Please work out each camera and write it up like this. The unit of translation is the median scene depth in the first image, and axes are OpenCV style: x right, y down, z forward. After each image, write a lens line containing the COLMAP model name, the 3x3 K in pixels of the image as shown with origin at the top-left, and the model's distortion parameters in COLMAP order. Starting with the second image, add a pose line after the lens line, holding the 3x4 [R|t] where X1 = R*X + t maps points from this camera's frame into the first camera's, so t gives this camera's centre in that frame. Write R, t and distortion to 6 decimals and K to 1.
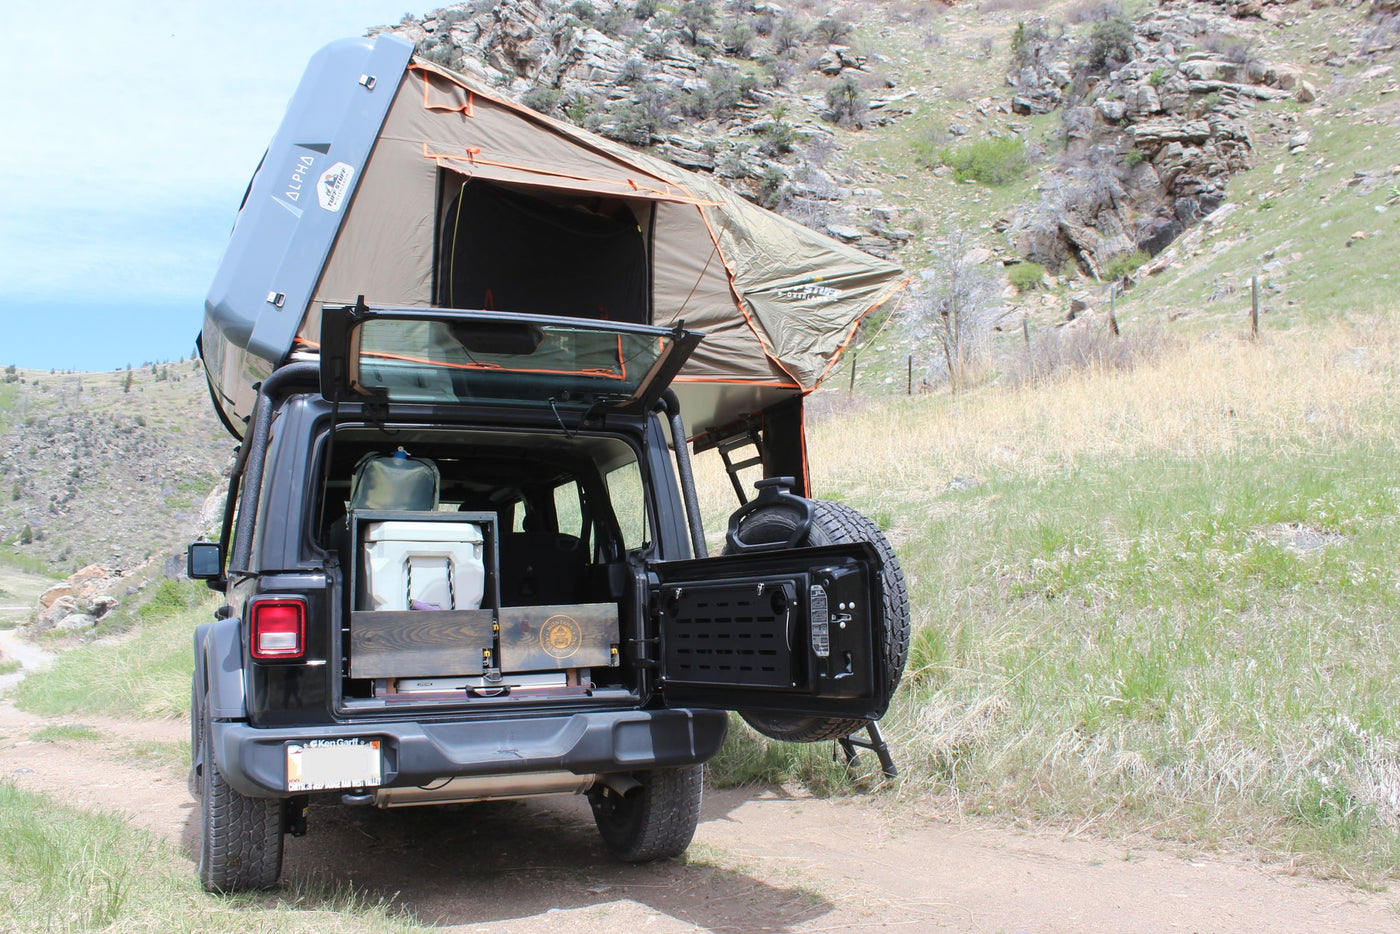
lens RADIAL K [[1191.8, 0, 691.6], [0, 1191.8, 467.5], [0, 0, 1]] dist [-0.162911, 0.162114]
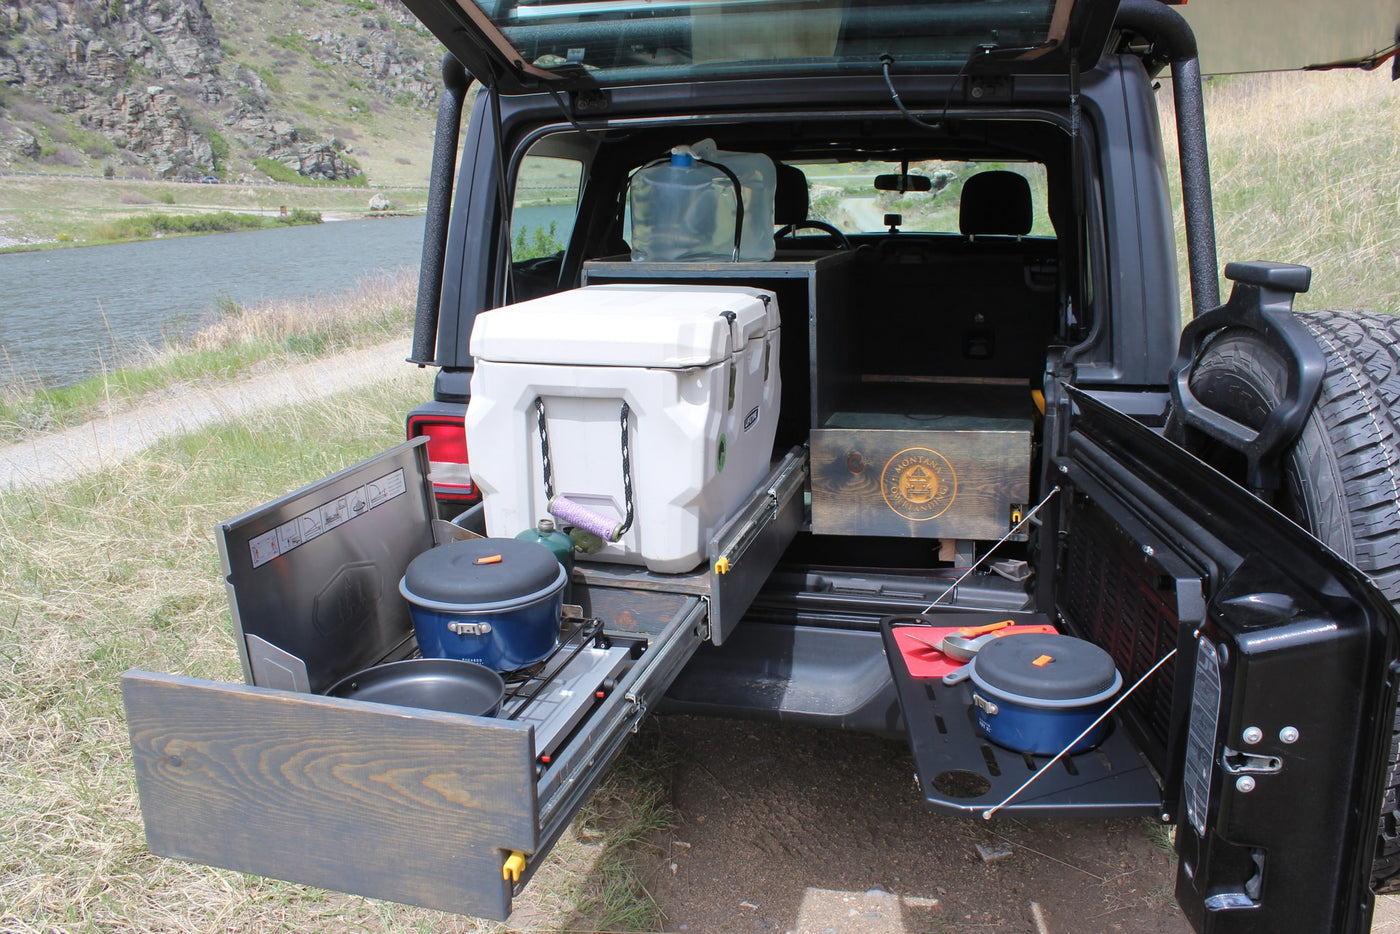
lens RADIAL K [[1163.2, 0, 700.0], [0, 1163.2, 467.0], [0, 0, 1]] dist [-0.158394, 0.152259]
pose [[0.774126, 0.158119, -0.612966, 0.152285], [0.075547, 0.938306, 0.337452, -0.063164], [0.628507, -0.307539, 0.714422, 0.548732]]
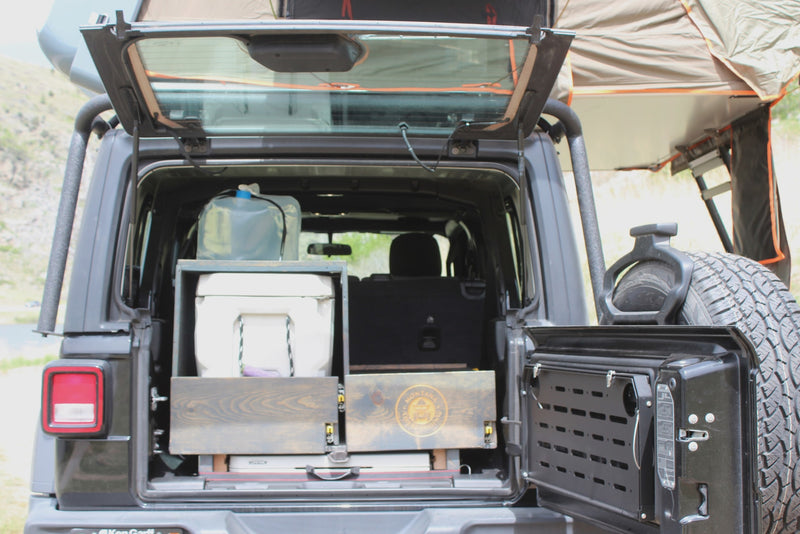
lens RADIAL K [[1144.0, 0, 401.1], [0, 1144.0, 254.5], [0, 0, 1]] dist [-0.050598, 0.065691]
pose [[0.937546, 0.005613, -0.347815, 0.157463], [0.019200, 0.997511, 0.067852, -0.021710], [0.347330, -0.070292, 0.935105, 0.259307]]
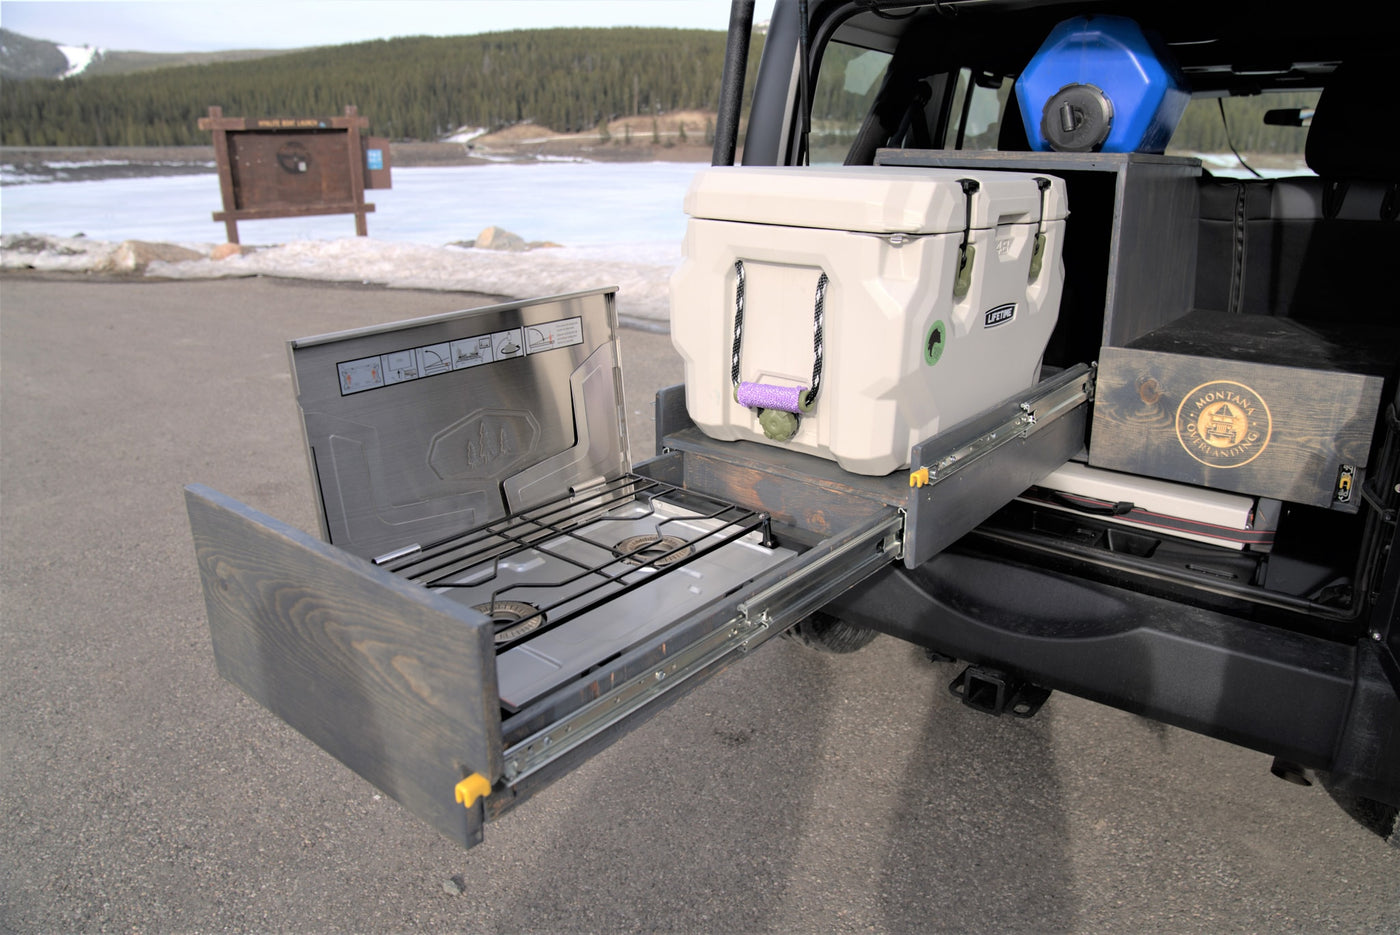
lens RADIAL K [[949.1, 0, 787.3], [0, 949.1, 448.5], [0, 0, 1]] dist [-0.028105, 0.002078]
pose [[0.495698, 0.283381, -0.820962, 0.122589], [0.069924, 0.929179, 0.362955, -0.000254], [0.865676, -0.237321, 0.440777, 0.689611]]
